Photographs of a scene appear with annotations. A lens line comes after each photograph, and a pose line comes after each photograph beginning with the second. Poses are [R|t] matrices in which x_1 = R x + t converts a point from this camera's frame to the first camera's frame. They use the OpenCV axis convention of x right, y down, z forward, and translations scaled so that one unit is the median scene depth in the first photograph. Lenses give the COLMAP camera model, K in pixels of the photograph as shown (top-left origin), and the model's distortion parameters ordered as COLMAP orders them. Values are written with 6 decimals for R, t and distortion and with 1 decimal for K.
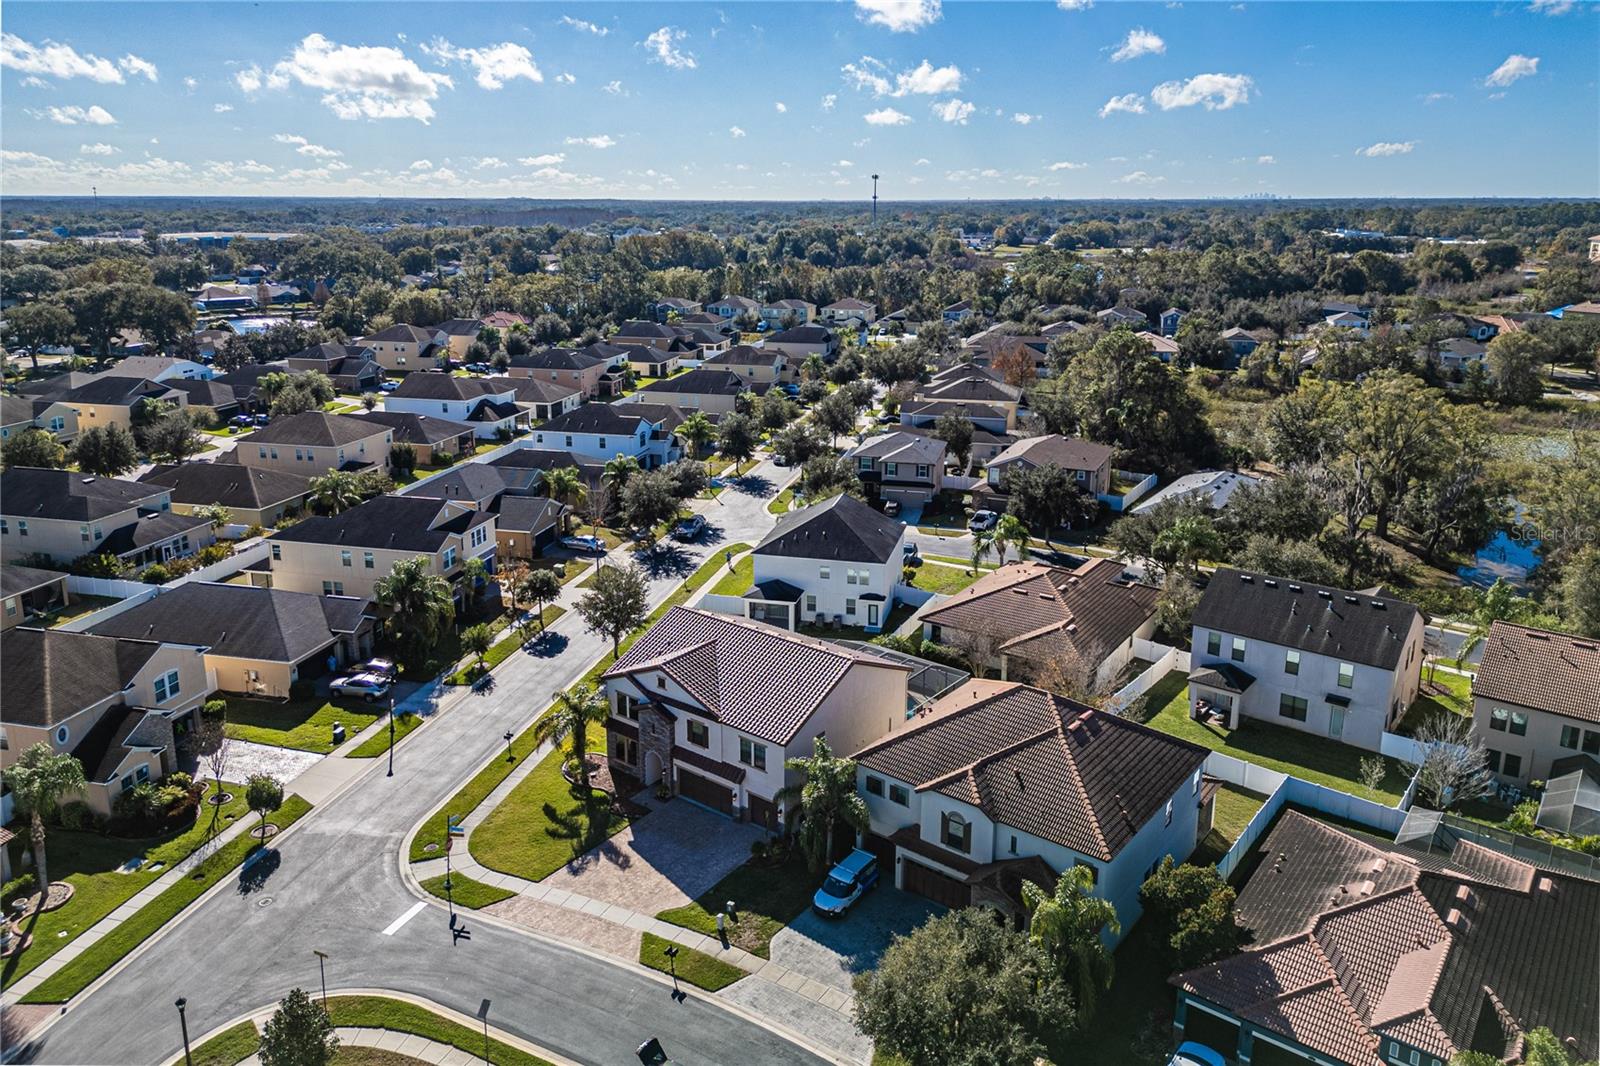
lens RADIAL K [[1106.5, 0, 800.0], [0, 1106.5, 533.0], [0, 0, 1]] dist [0.072802, -0.073219]
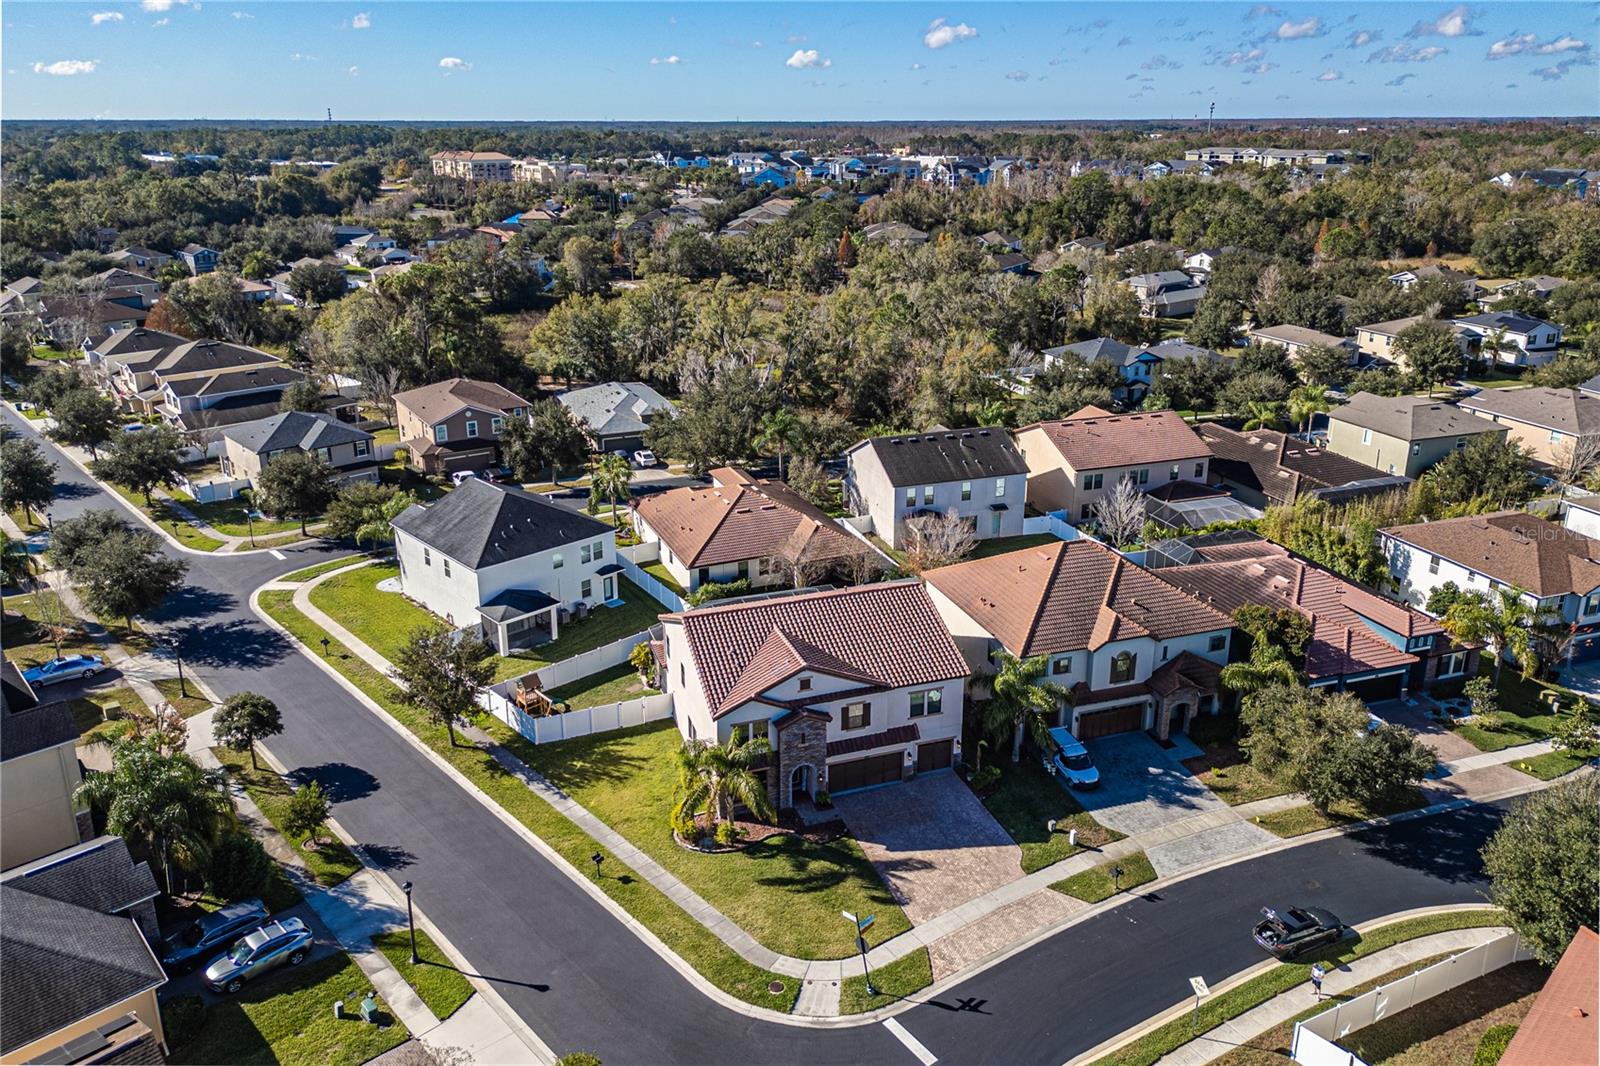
lens RADIAL K [[1106.5, 0, 800.0], [0, 1106.5, 533.0], [0, 0, 1]] dist [0.072802, -0.073219]
pose [[0.542897, -0.294551, 0.786449, -0.687555], [0.245288, 0.951254, 0.186950, -0.125276], [-0.803179, 0.091413, 0.588682, 0.424813]]
